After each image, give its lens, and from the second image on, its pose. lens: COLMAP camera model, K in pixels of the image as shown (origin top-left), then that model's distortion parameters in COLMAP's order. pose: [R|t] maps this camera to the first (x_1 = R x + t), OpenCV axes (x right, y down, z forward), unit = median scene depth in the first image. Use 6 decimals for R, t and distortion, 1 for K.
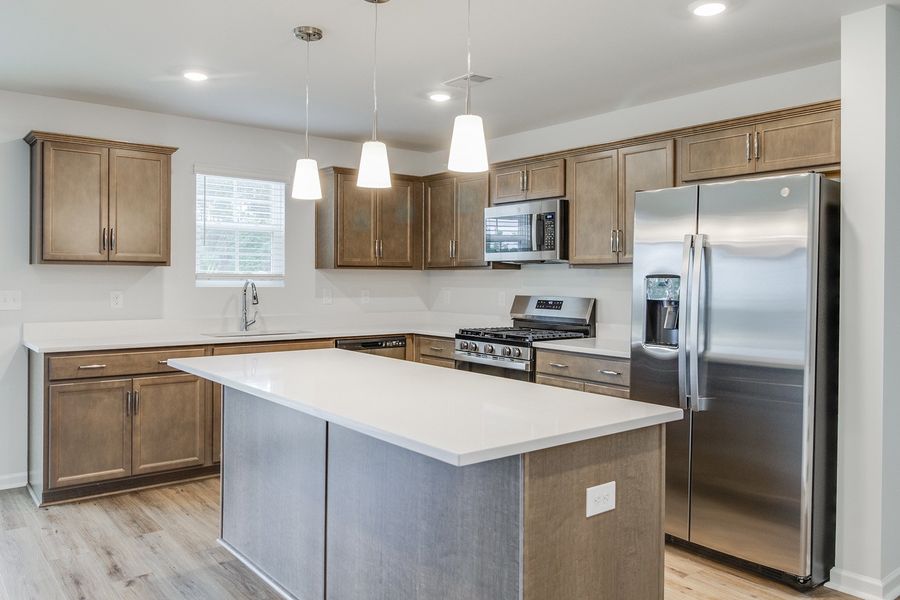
lens RADIAL K [[688.0, 0, 465.8], [0, 688.0, 277.0], [0, 0, 1]] dist [-0.007586, -0.001360]
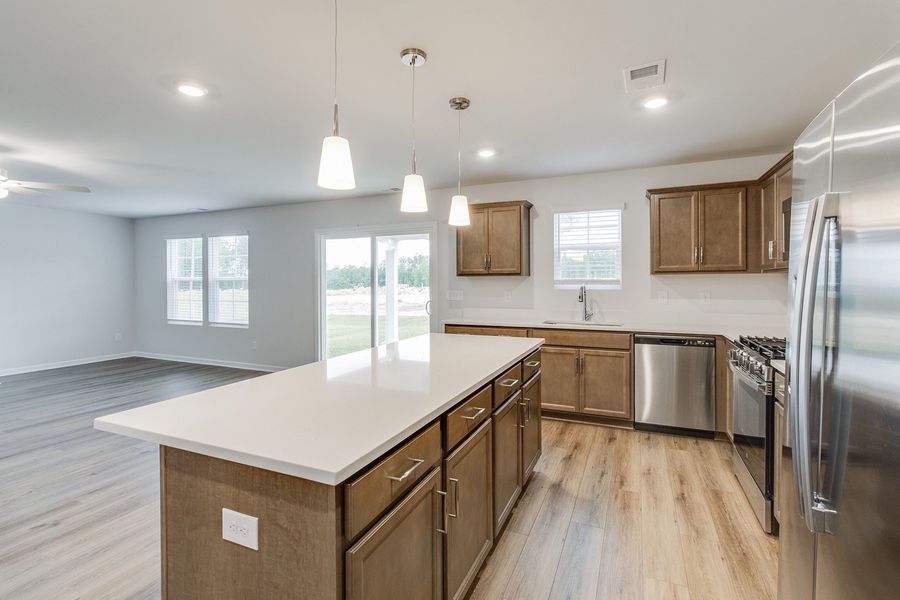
lens RADIAL K [[413.6, 0, 456.7], [0, 413.6, 285.7], [0, 0, 1]] dist [0.005824, 0.000096]
pose [[0.456757, -0.002832, -0.889587, 0.359177], [0.009479, 0.999954, 0.001684, 0.003539], [0.889541, -0.009201, 0.456762, 0.448289]]
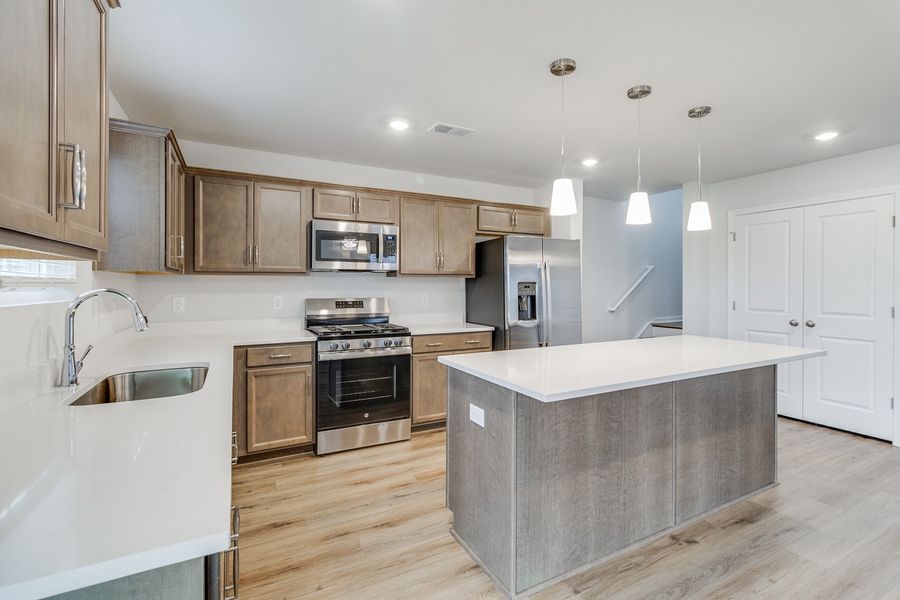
lens RADIAL K [[413.6, 0, 456.7], [0, 413.6, 285.7], [0, 0, 1]] dist [0.005824, 0.000096]
pose [[0.198143, -0.006497, 0.980152, -0.668971], [-0.000144, 0.999978, 0.006658, -0.000039], [-0.980173, -0.001461, 0.198138, 0.750253]]
